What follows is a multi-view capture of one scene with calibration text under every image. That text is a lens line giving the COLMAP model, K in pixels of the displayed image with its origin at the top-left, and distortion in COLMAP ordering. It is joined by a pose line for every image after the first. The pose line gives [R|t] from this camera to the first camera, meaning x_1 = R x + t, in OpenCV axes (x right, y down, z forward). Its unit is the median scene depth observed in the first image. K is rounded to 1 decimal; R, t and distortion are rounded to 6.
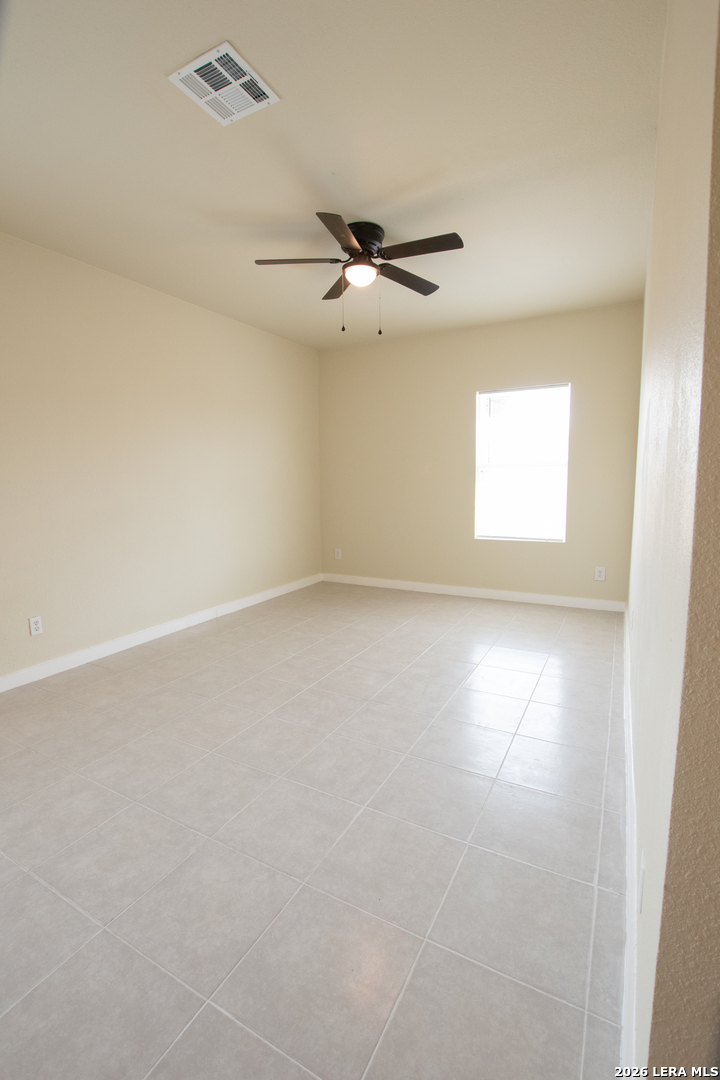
lens RADIAL K [[504.4, 0, 355.4], [0, 504.4, 534.9], [0, 0, 1]] dist [-0.026401, 0.000482]
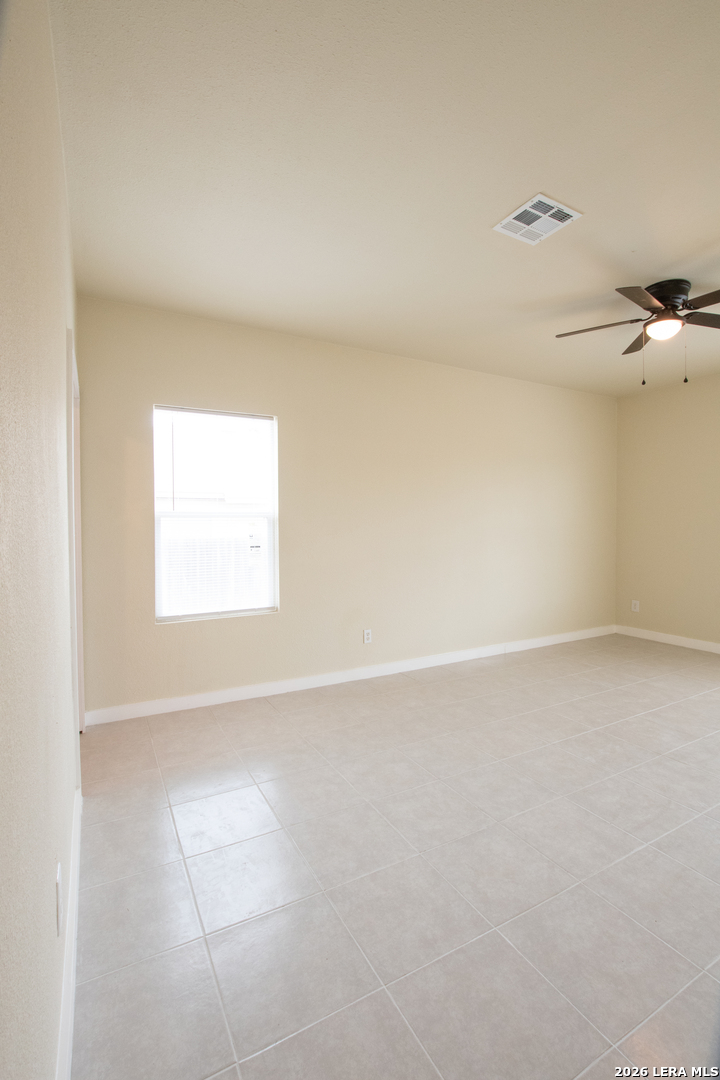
lens RADIAL K [[486.4, 0, 360.0], [0, 486.4, 540.0], [0, 0, 1]] dist [-0.034274, 0.005991]
pose [[0.846699, 0.022821, -0.531583, 0.019589], [-0.065424, 0.995964, -0.061449, 0.016747], [0.528035, 0.086807, 0.844774, -0.163140]]
